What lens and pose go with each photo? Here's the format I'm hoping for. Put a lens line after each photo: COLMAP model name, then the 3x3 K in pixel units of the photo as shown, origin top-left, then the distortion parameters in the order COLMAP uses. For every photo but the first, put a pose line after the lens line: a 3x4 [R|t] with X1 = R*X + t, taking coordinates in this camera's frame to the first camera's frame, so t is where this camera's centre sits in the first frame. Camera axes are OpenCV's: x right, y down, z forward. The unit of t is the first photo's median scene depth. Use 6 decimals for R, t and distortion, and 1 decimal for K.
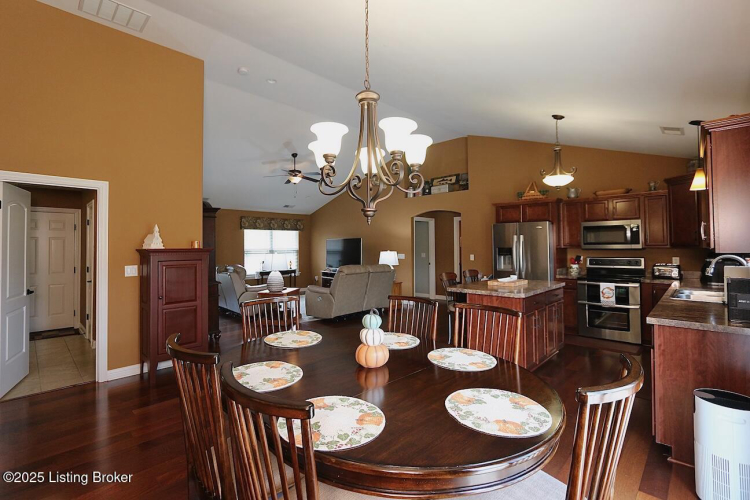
lens RADIAL K [[348.6, 0, 373.9], [0, 348.6, 240.2], [0, 0, 1]] dist [-0.001879, -0.000413]
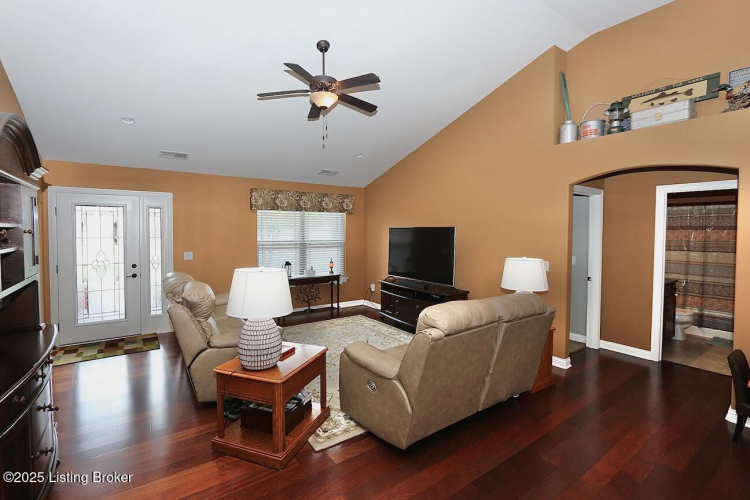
lens RADIAL K [[348.6, 0, 373.9], [0, 348.6, 240.2], [0, 0, 1]] dist [-0.001879, -0.000413]
pose [[0.984652, 0.019649, -0.173419, -0.058917], [-0.011143, 0.998693, 0.049887, -0.010287], [0.174172, -0.047189, 0.983584, 0.417623]]
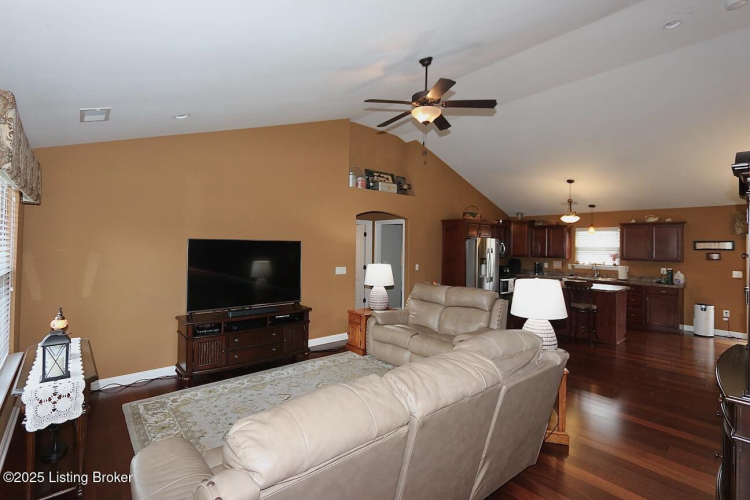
lens RADIAL K [[348.6, 0, 373.9], [0, 348.6, 240.2], [0, 0, 1]] dist [-0.001879, -0.000413]
pose [[0.079609, 0.035570, 0.996191, -0.514490], [-0.020495, 0.999210, -0.034040, 0.007463], [-0.996615, -0.017707, 0.080275, 0.774778]]
